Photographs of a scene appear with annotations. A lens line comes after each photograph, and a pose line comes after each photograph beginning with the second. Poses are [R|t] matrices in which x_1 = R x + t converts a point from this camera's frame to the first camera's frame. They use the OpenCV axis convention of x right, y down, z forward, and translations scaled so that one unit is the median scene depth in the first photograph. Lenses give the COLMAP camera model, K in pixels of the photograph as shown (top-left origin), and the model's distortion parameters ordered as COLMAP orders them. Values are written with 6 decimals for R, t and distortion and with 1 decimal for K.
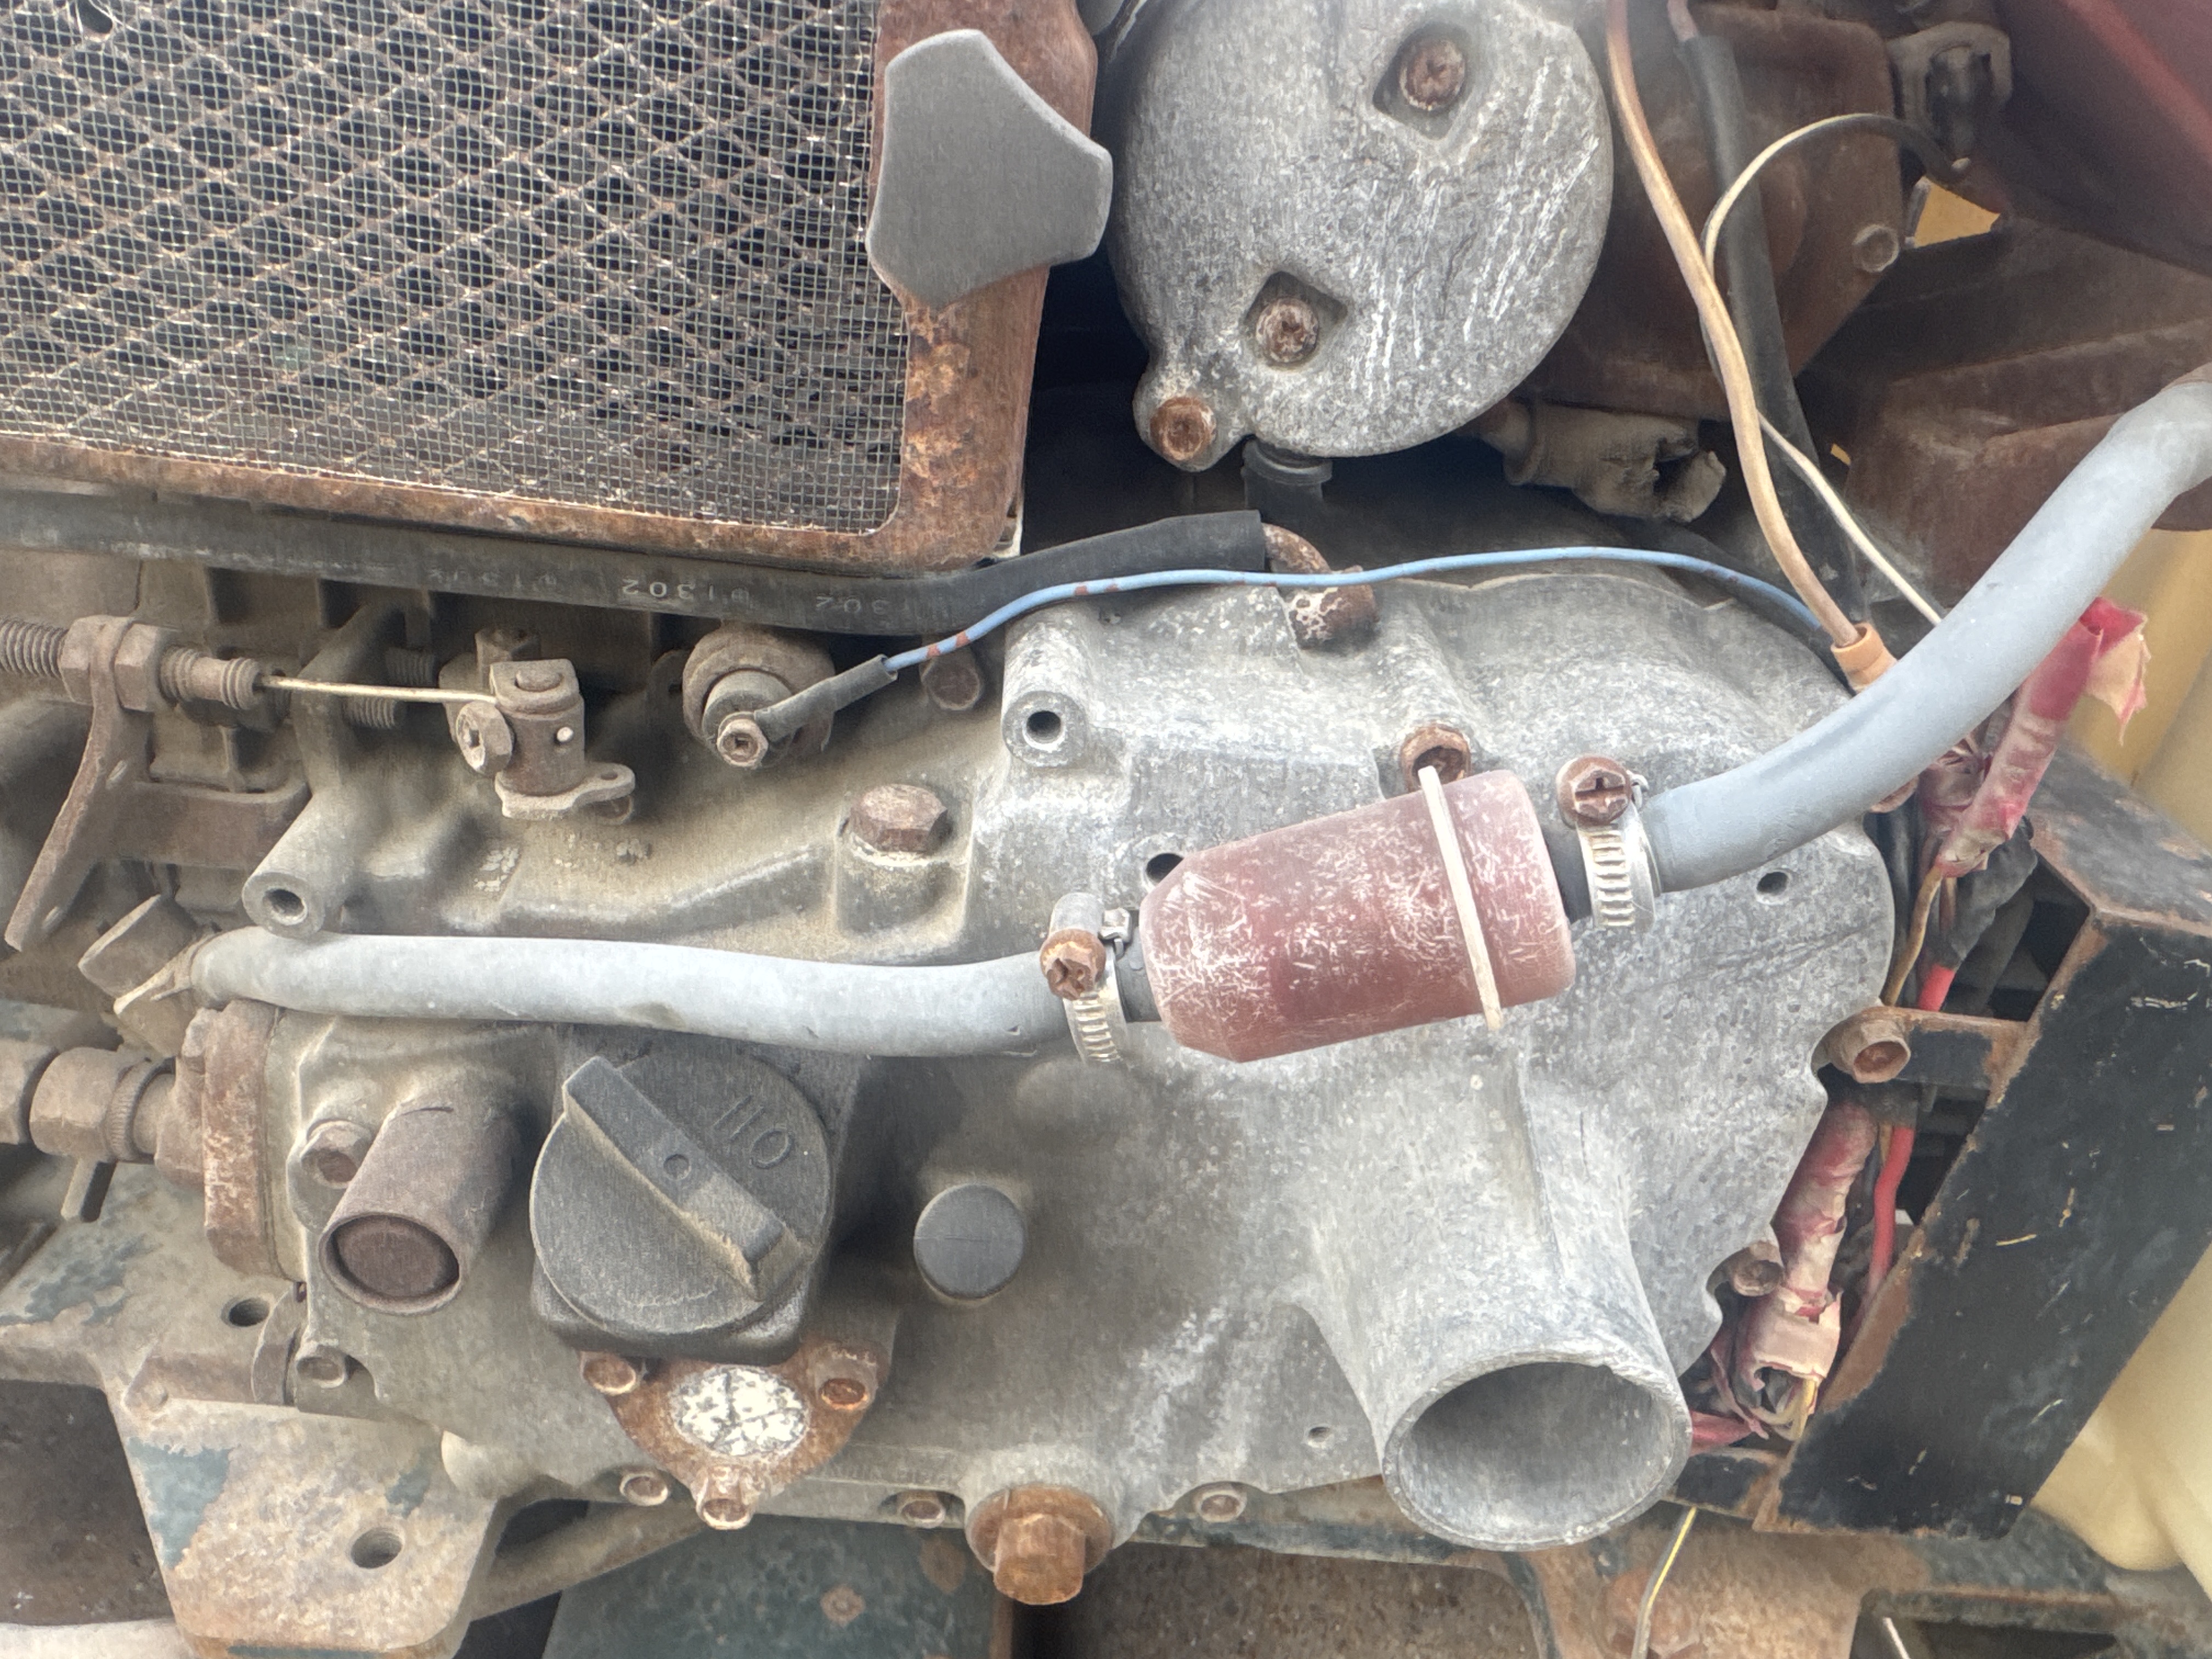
lens RADIAL K [[1568.5, 0, 1096.2], [0, 1568.5, 863.1], [0, 0, 1]] dist [0.006989, -0.021814]
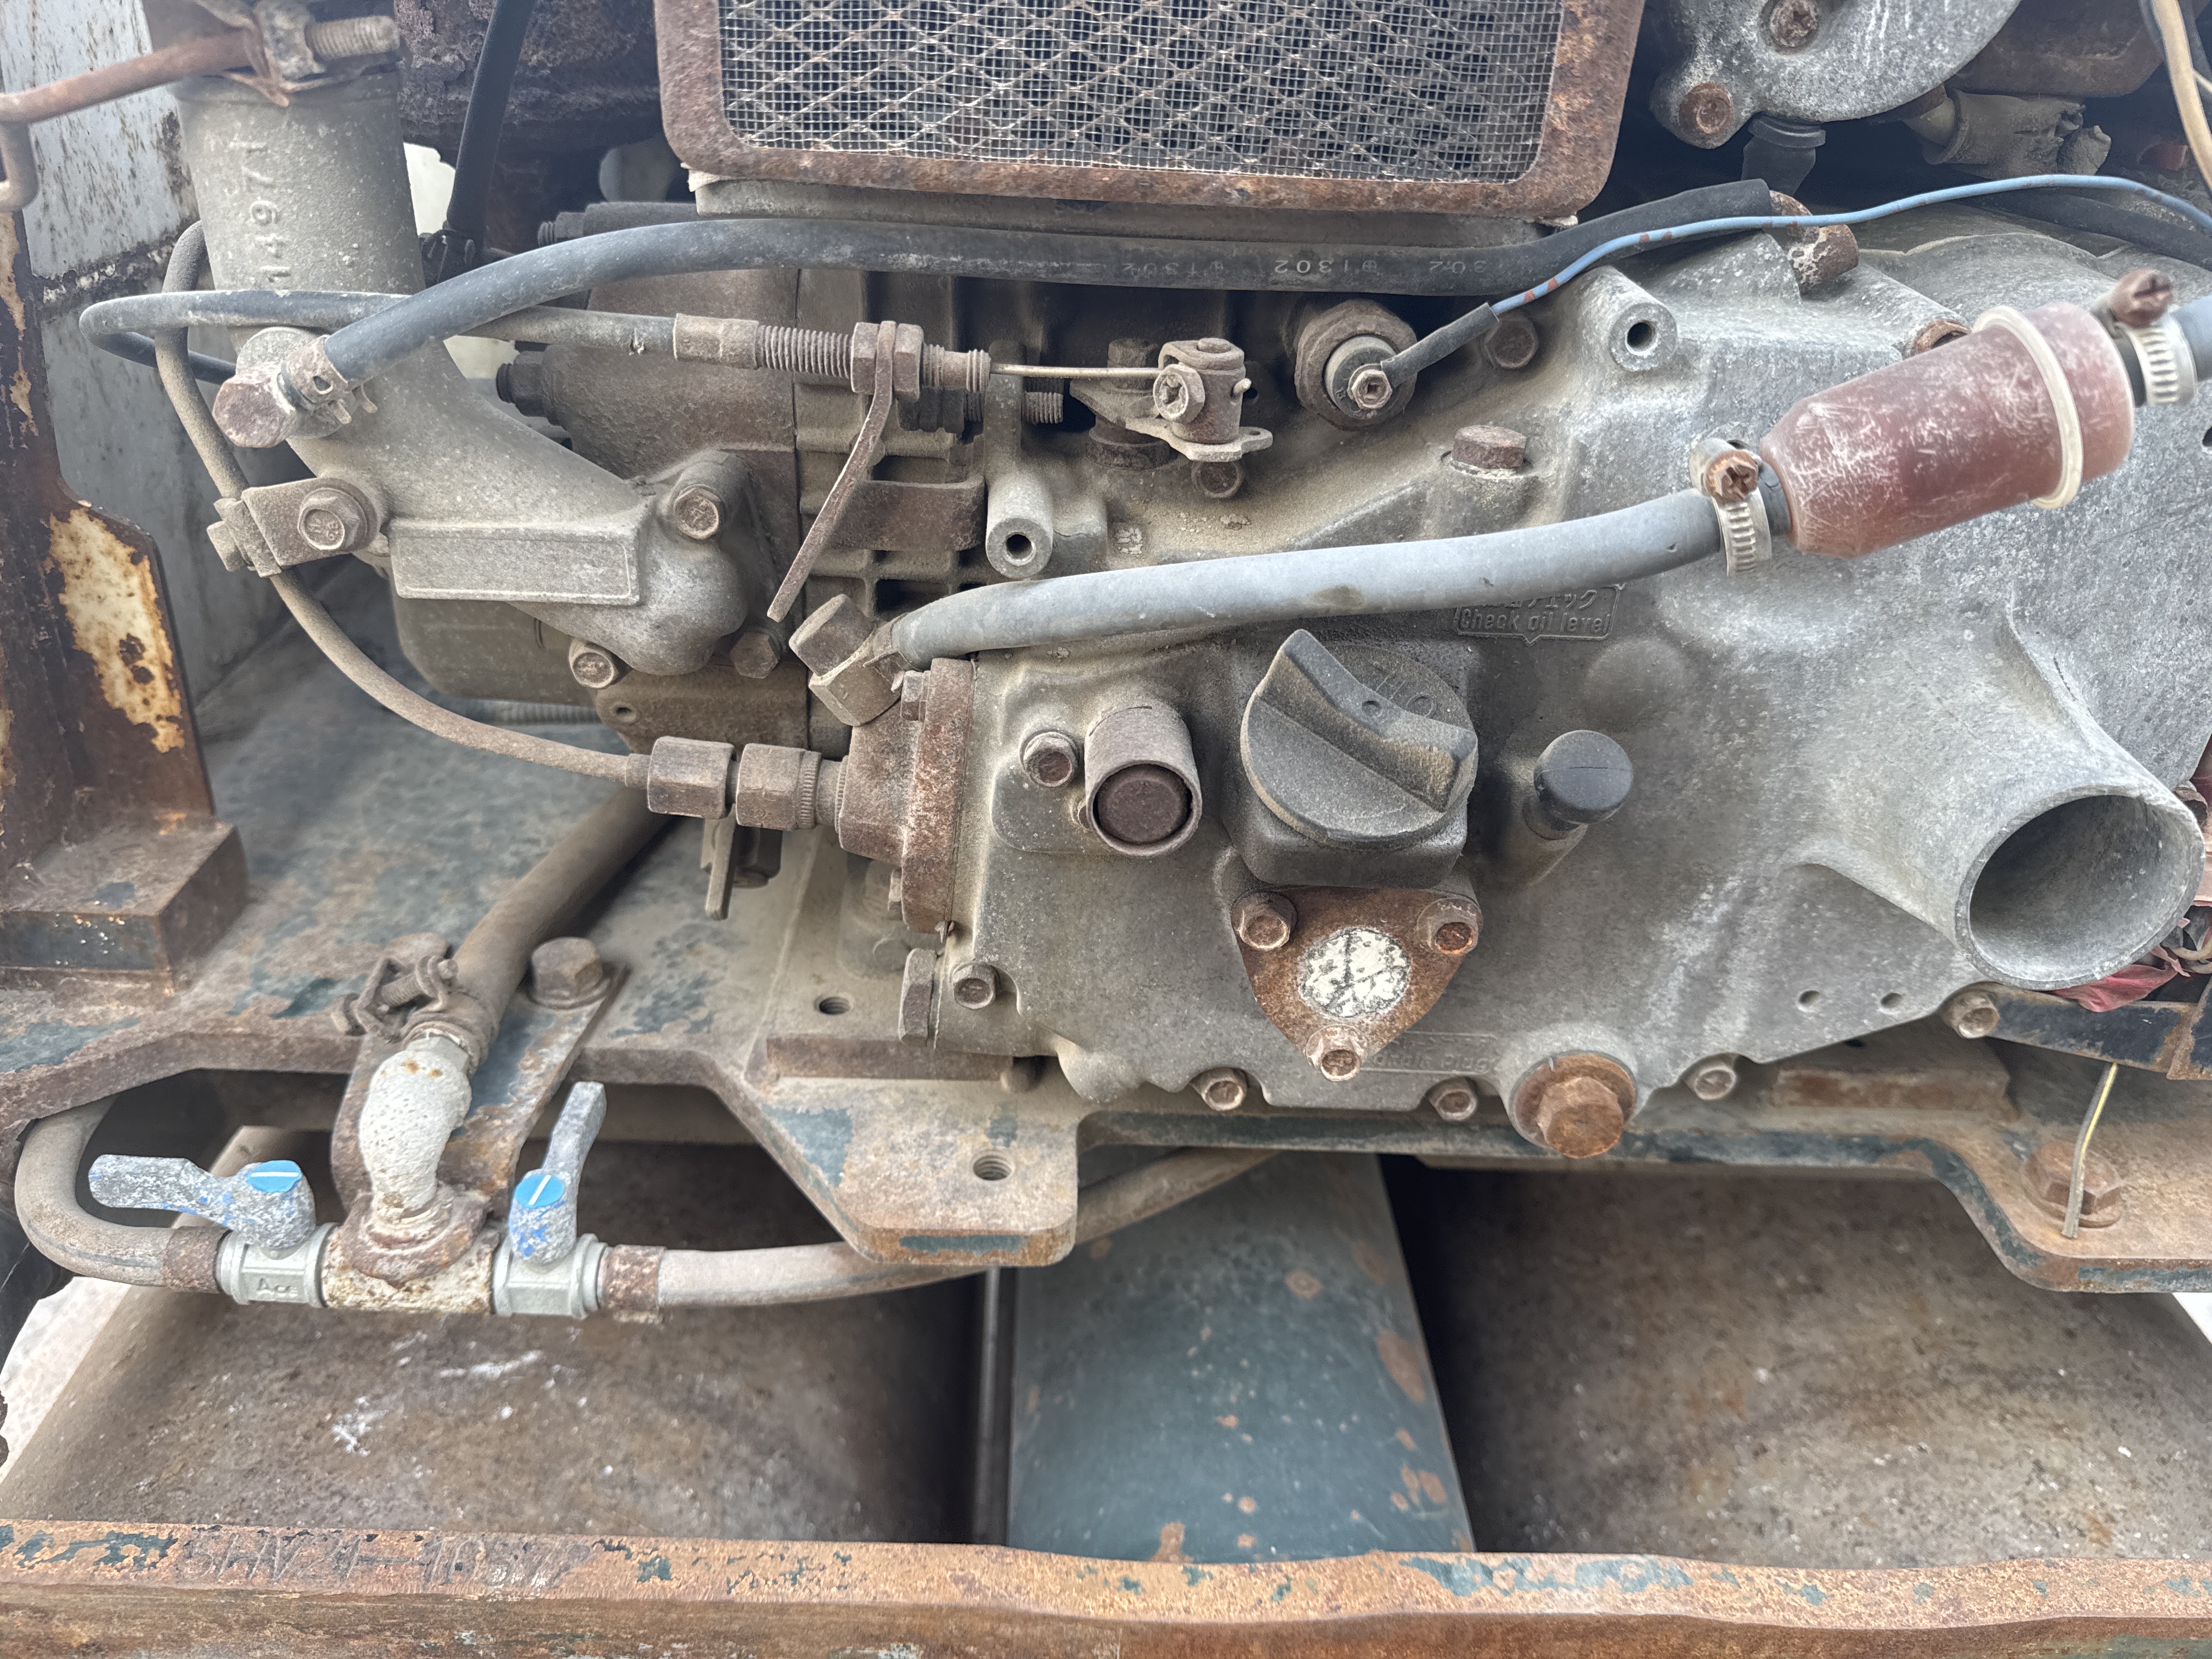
lens RADIAL K [[1568.5, 0, 1120.5], [0, 1568.5, 819.9], [0, 0, 1]] dist [0.006989, -0.021814]
pose [[0.996970, -0.073802, -0.024566, -0.409701], [0.073069, 0.996891, -0.029491, 0.281230], [0.026666, 0.027607, 0.999263, -0.238864]]
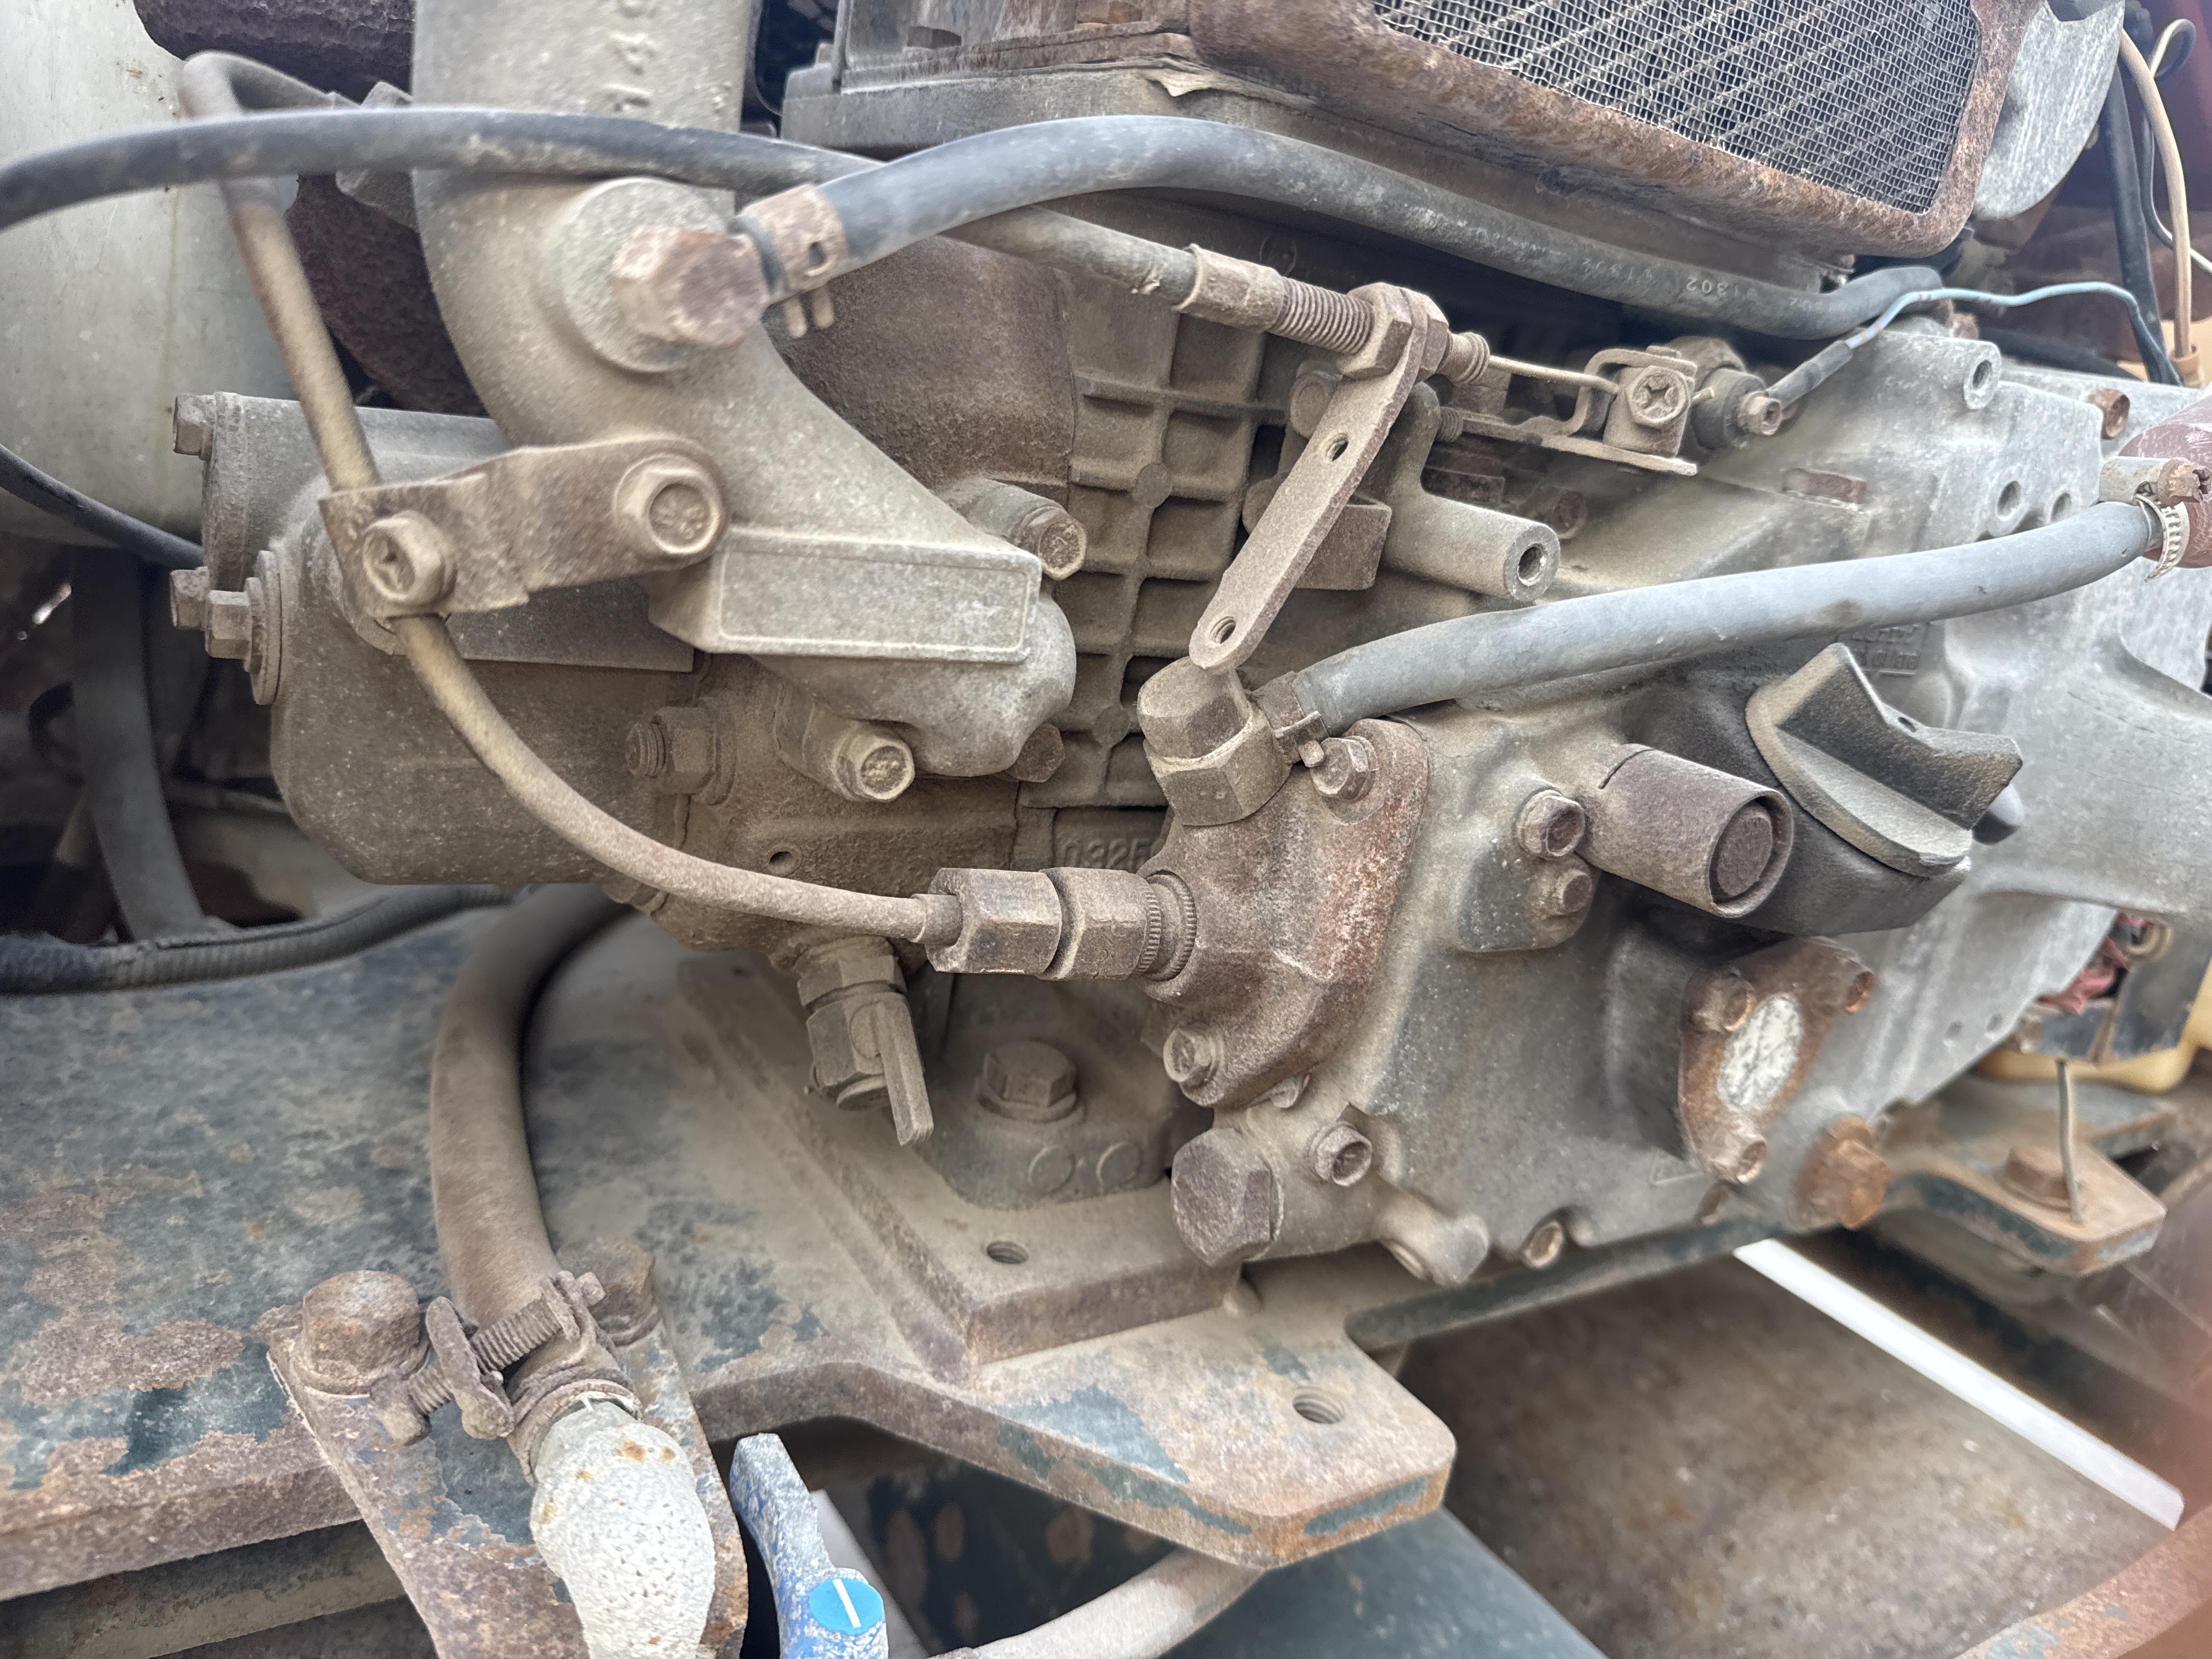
lens RADIAL K [[1568.5, 0, 1099.0], [0, 1568.5, 817.1], [0, 0, 1]] dist [0.006989, -0.021814]
pose [[0.853597, -0.137826, 0.502370, -1.271892], [0.226833, 0.966480, -0.120266, 0.242452], [-0.468954, 0.216612, 0.856248, 0.271935]]
